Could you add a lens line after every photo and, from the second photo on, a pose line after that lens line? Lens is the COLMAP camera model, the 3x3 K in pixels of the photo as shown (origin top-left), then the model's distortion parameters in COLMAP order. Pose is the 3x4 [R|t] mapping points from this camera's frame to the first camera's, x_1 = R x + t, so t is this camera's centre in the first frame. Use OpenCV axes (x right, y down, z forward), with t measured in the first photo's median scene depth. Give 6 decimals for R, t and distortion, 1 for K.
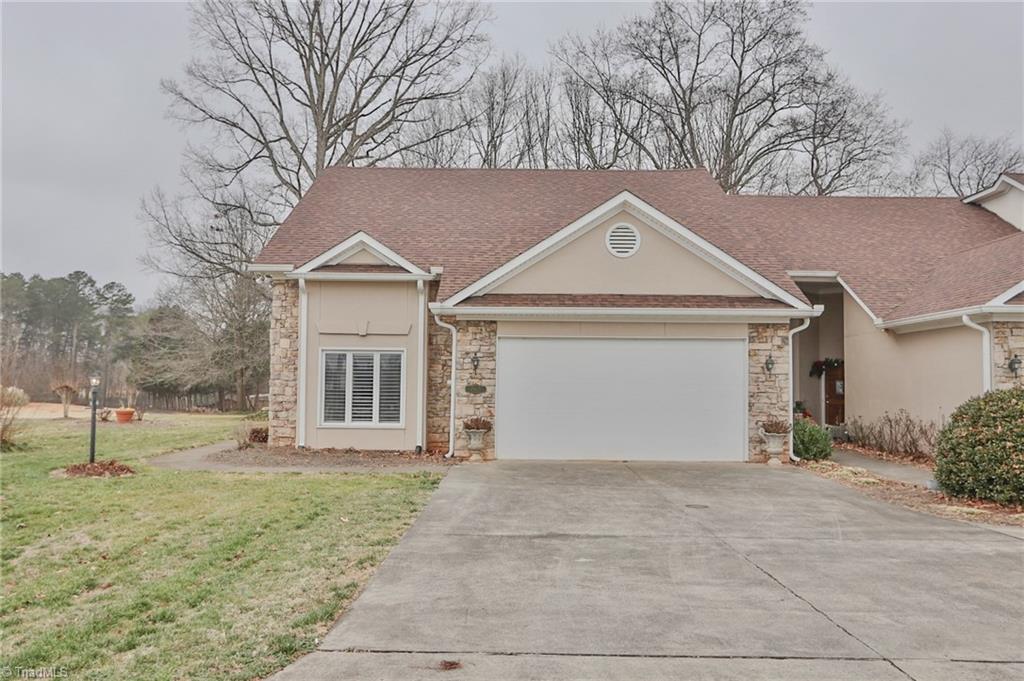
lens RADIAL K [[719.3, 0, 513.5], [0, 719.3, 347.8], [0, 0, 1]] dist [-0.012040, 0.013948]
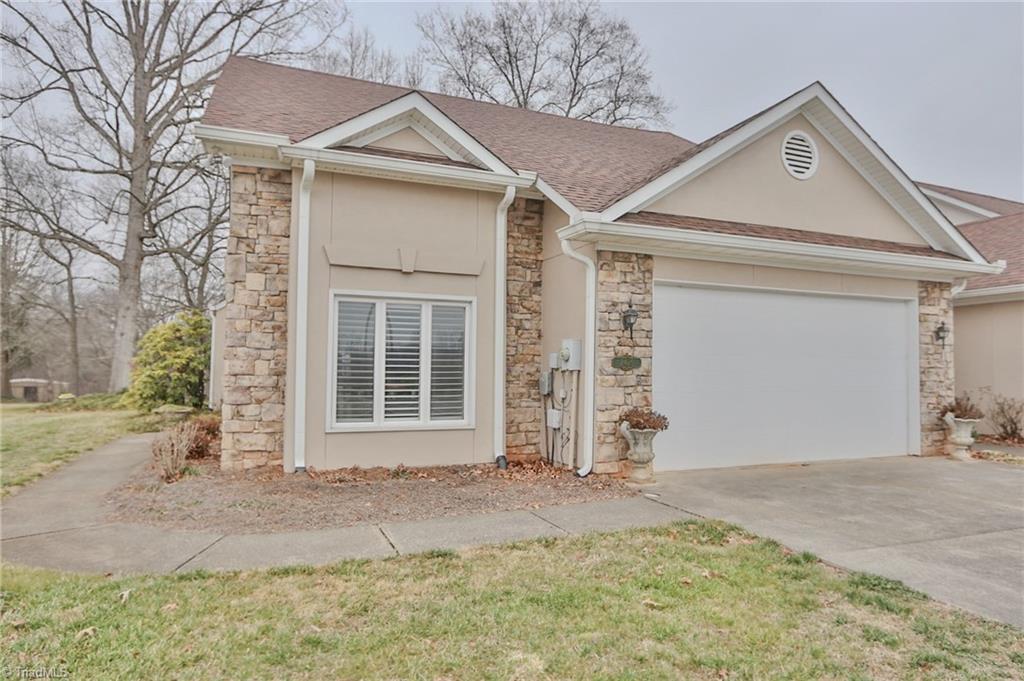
lens RADIAL K [[596.1, 0, 502.4], [0, 596.1, 343.8], [0, 0, 1]] dist [-0.018448, 0.007113]
pose [[0.933866, 0.013730, 0.357360, -0.331255], [-0.016175, 0.999862, 0.003855, 0.040290], [-0.357258, -0.009381, 0.933959, 0.549647]]
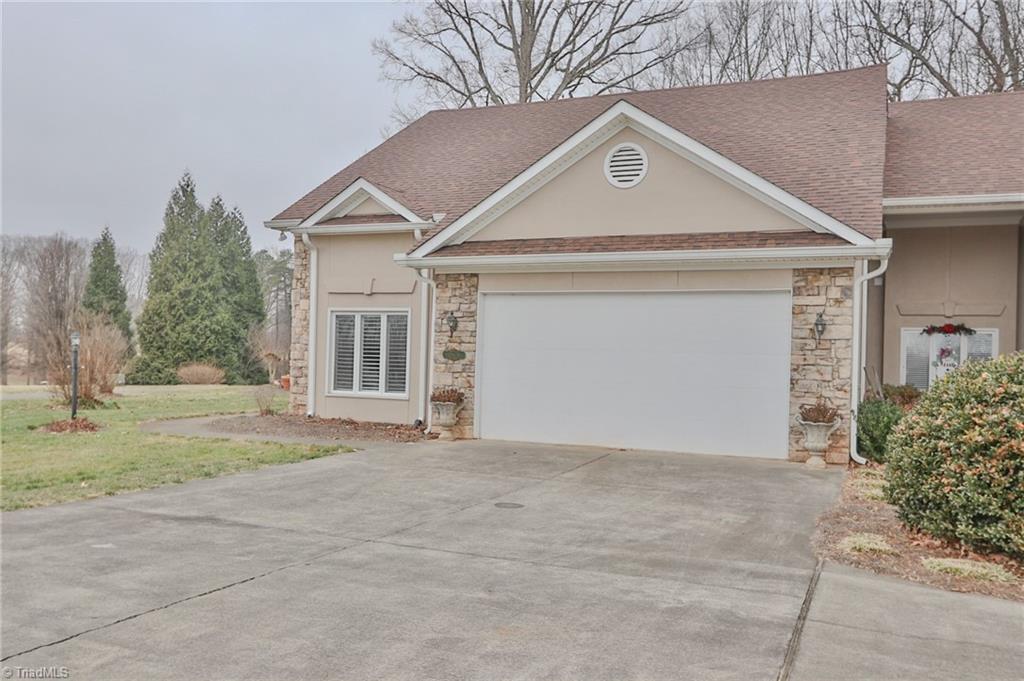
lens RADIAL K [[815.7, 0, 543.6], [0, 815.7, 347.6], [0, 0, 1]] dist [-0.001571, 0.009287]
pose [[0.928766, 0.009541, -0.370543, 0.395412], [0.002517, 0.999483, 0.032044, 0.017963], [0.370658, -0.030694, 0.928262, 0.144477]]
